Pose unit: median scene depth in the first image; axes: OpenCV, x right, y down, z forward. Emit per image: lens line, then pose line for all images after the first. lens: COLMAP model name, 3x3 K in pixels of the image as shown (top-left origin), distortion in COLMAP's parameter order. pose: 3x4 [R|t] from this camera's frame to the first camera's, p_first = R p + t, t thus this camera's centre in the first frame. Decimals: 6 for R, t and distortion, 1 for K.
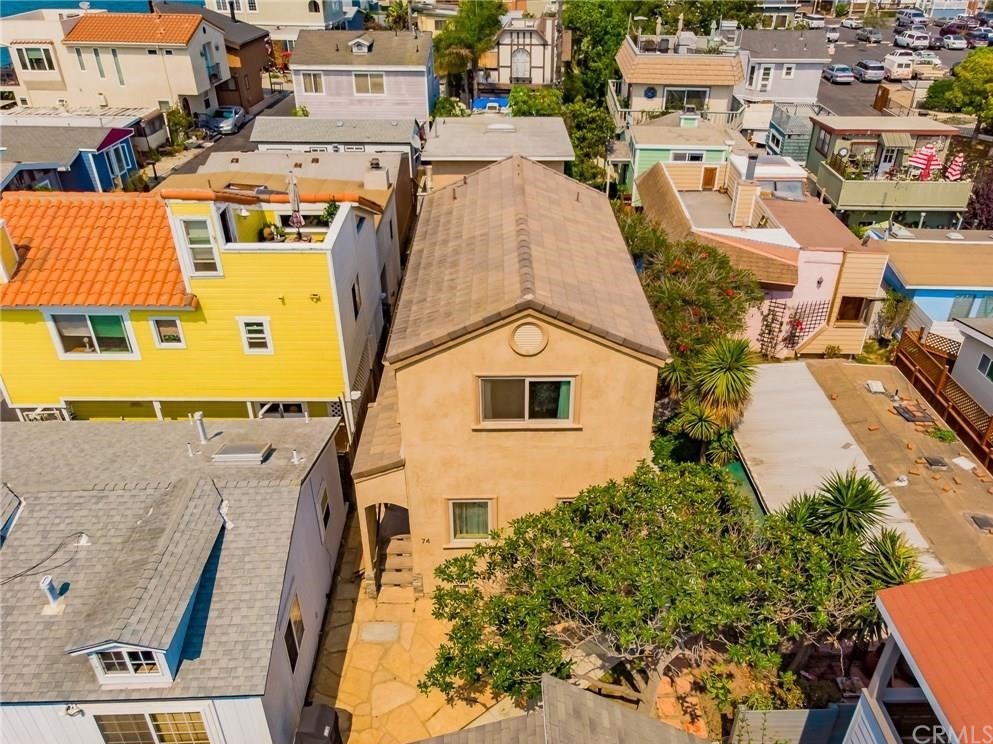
lens RADIAL K [[782.5, 0, 524.8], [0, 782.5, 394.9], [0, 0, 1]] dist [-0.008229, 0.028853]
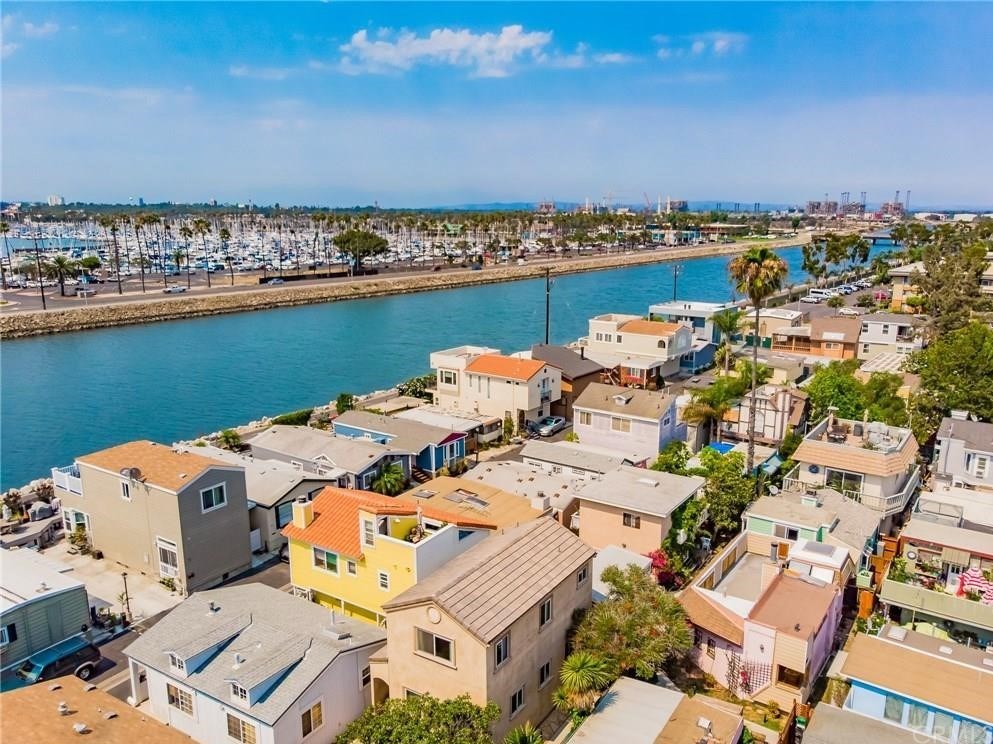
lens RADIAL K [[782.5, 0, 499.8], [0, 782.5, 378.6], [0, 0, 1]] dist [-0.008229, 0.028853]
pose [[0.829924, 0.116594, -0.545556, 0.385231], [-0.294018, 0.922493, -0.250122, -0.057533], [0.474109, 0.367985, 0.799880, -0.268933]]
